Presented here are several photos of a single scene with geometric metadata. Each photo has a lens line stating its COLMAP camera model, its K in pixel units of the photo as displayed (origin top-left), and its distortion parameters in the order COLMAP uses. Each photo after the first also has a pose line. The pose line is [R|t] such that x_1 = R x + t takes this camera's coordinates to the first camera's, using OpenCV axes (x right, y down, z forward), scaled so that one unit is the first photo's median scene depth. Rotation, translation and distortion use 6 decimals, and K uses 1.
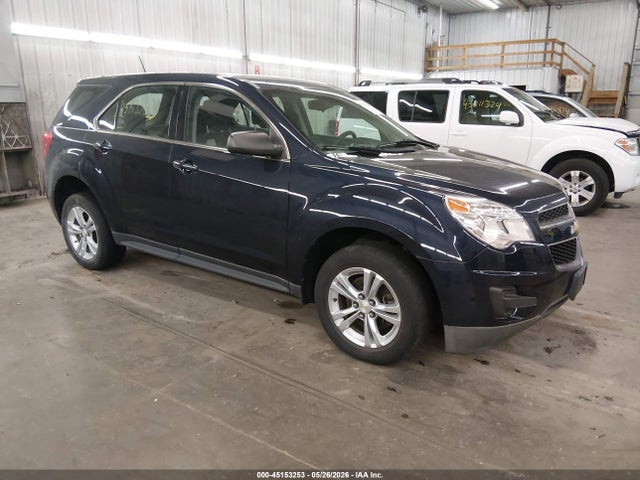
lens RADIAL K [[526.3, 0, 320.0], [0, 526.3, 240.0], [0, 0, 1]] dist [0.041988, -0.010209]
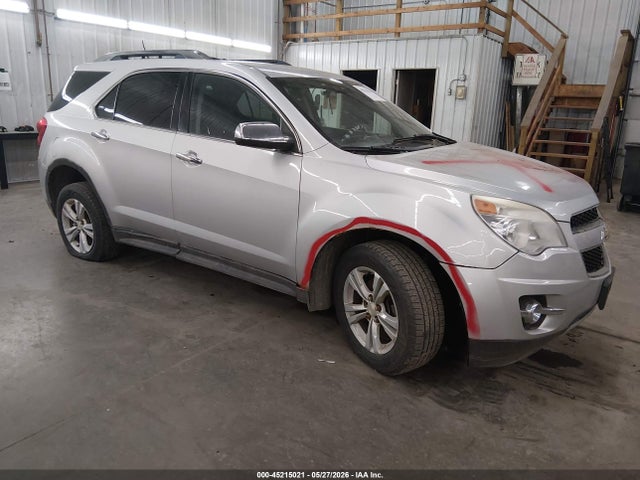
lens RADIAL K [[536.2, 0, 320.0], [0, 536.2, 240.0], [0, 0, 1]] dist [0.003316, 0.007644]
pose [[0.998720, 0.040708, -0.030028, 0.282210], [-0.040406, 0.999127, 0.010600, -0.114695], [0.030434, -0.009373, 0.999493, 0.435623]]
